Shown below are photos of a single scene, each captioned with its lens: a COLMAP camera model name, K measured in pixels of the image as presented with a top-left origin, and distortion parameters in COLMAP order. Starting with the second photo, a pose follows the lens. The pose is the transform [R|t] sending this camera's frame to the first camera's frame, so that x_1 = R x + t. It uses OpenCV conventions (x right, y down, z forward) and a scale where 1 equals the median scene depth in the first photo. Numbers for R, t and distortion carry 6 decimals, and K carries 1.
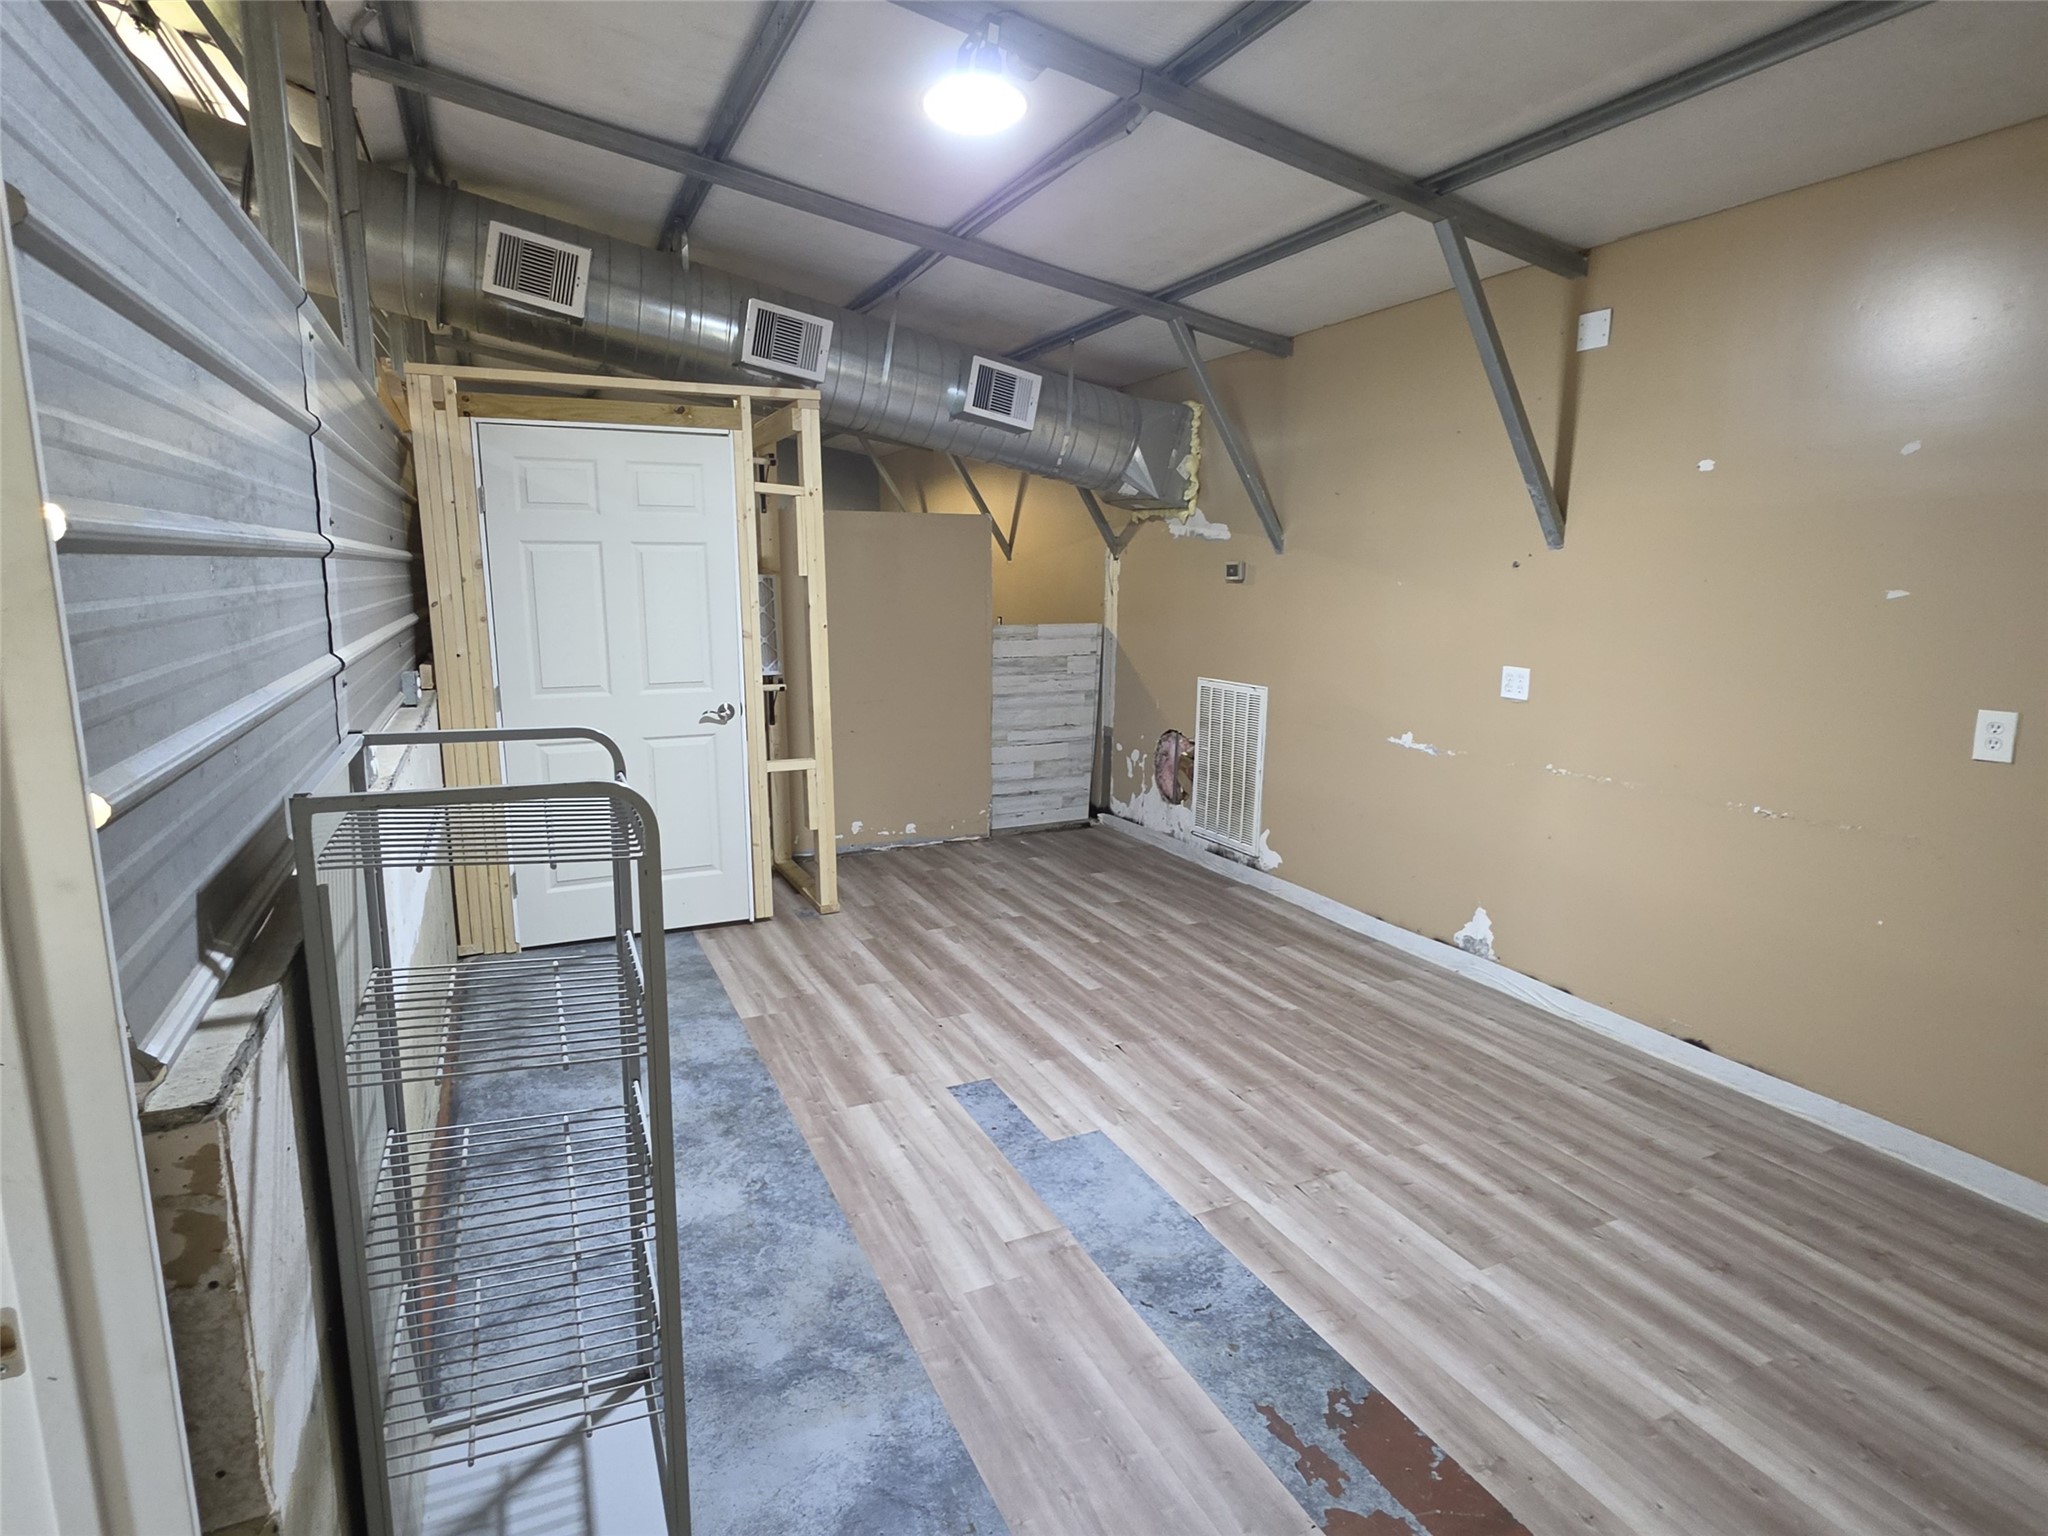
lens RADIAL K [[1085.0, 0, 1047.8], [0, 1085.0, 765.2], [0, 0, 1]] dist [-0.003848, -0.000609]
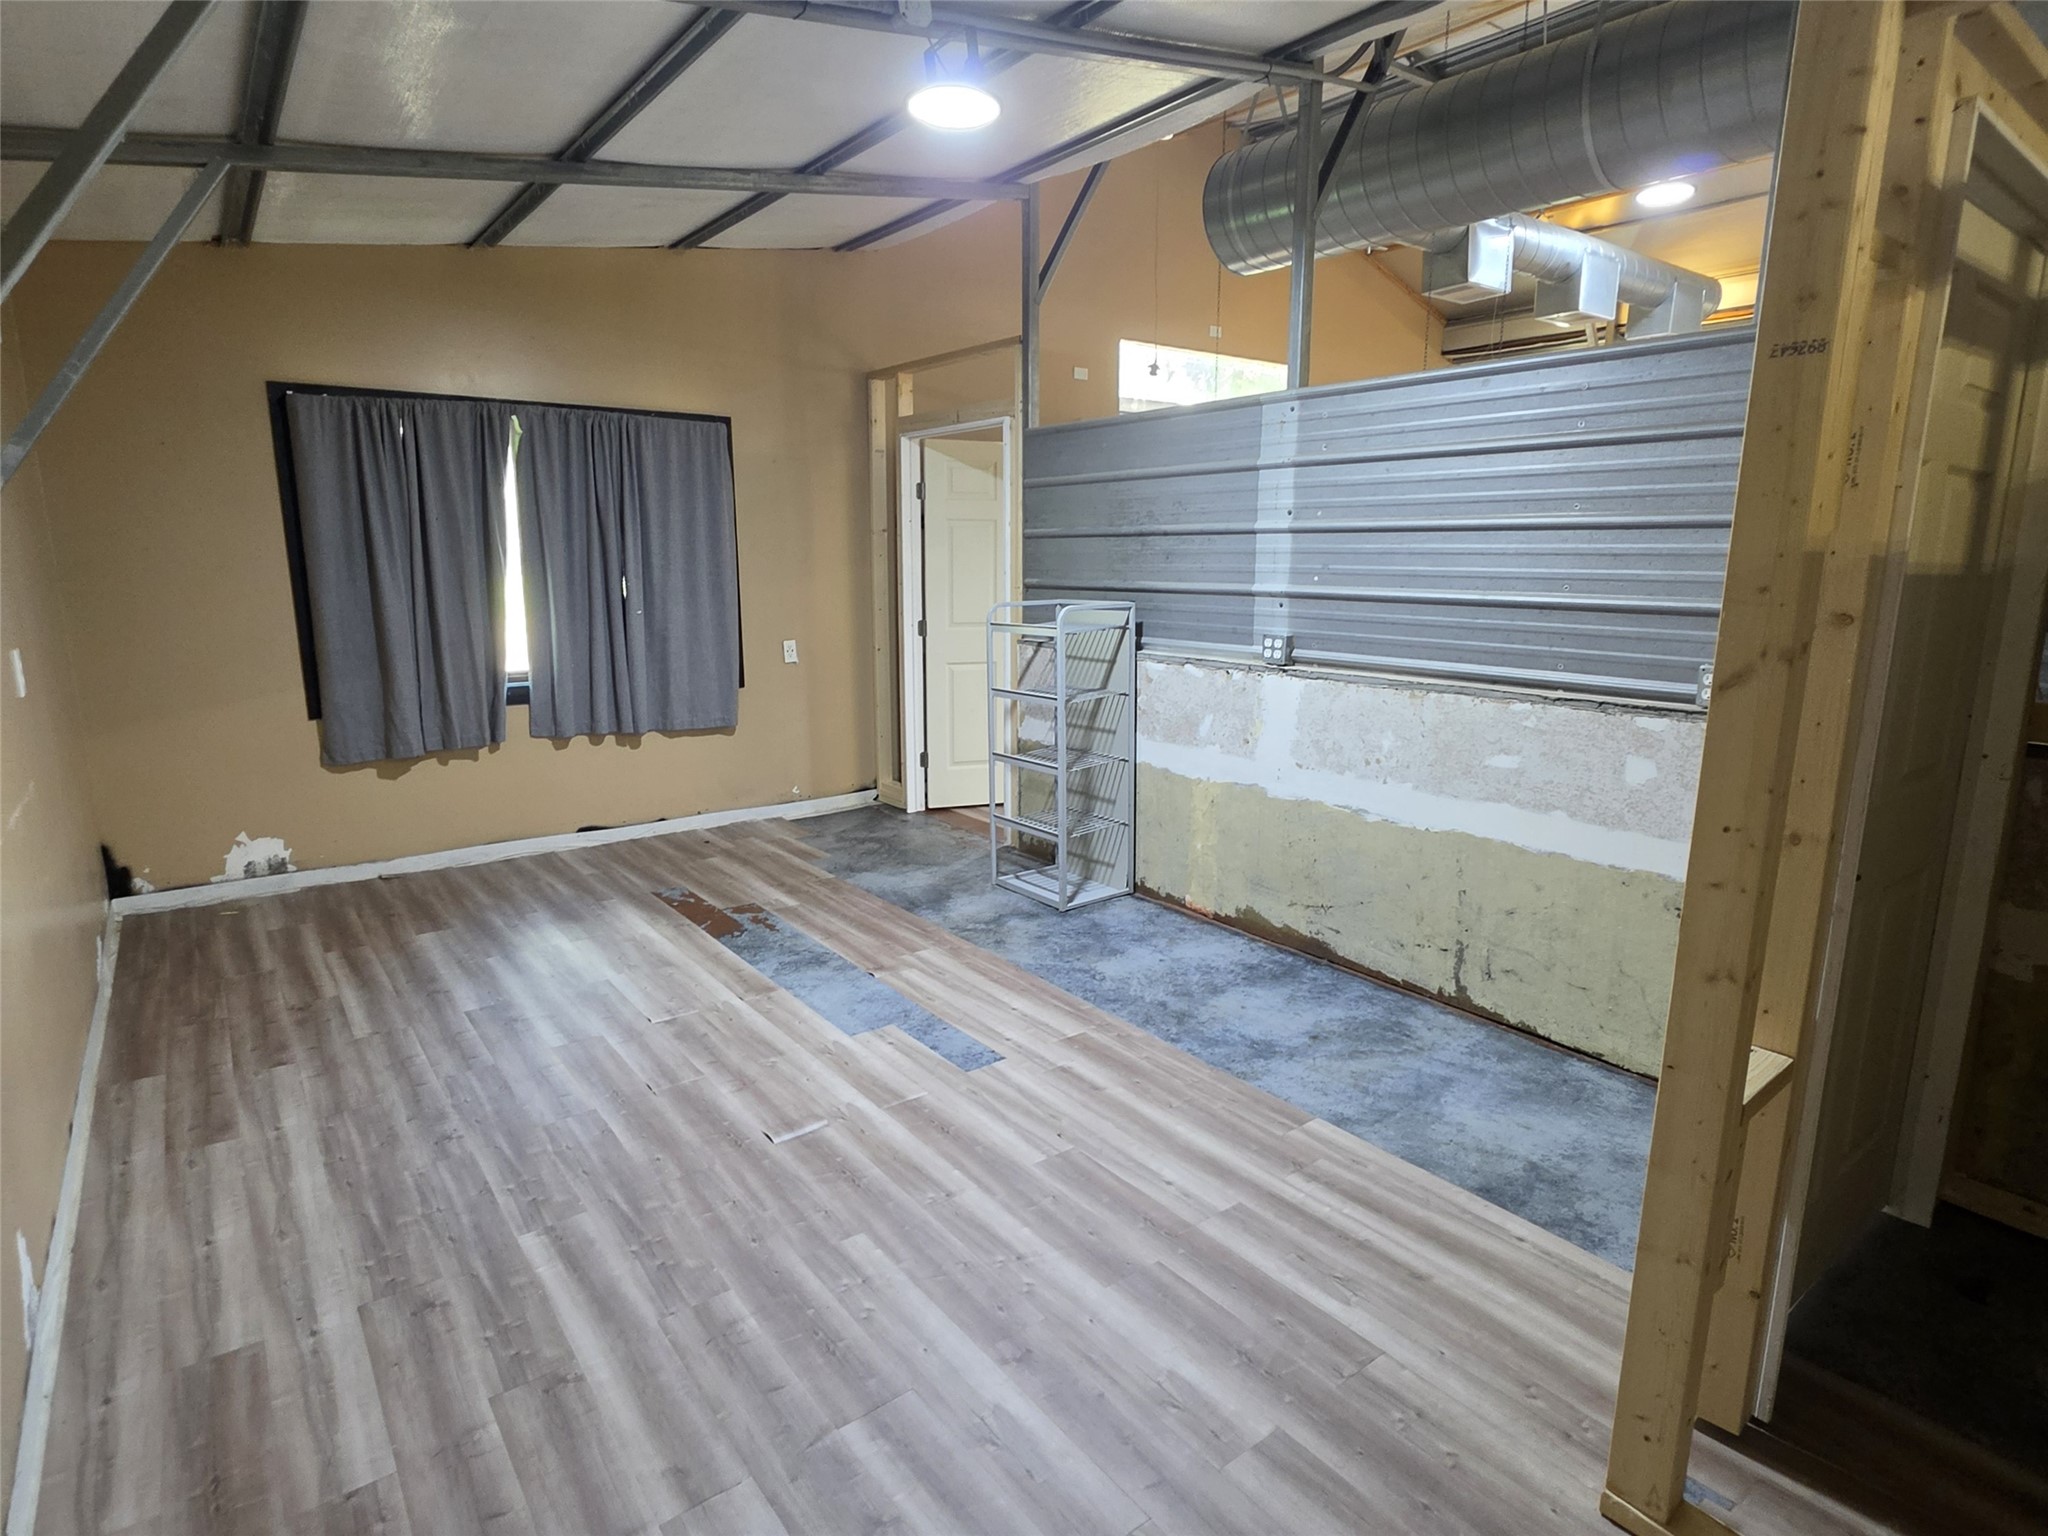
lens RADIAL K [[1085.0, 0, 1047.8], [0, 1085.0, 765.2], [0, 0, 1]] dist [-0.003848, -0.000609]
pose [[-0.977316, 0.030264, -0.209614, 0.071127], [-0.047247, 0.933640, 0.355082, -0.315065], [0.206450, 0.356931, -0.911032, 1.864301]]
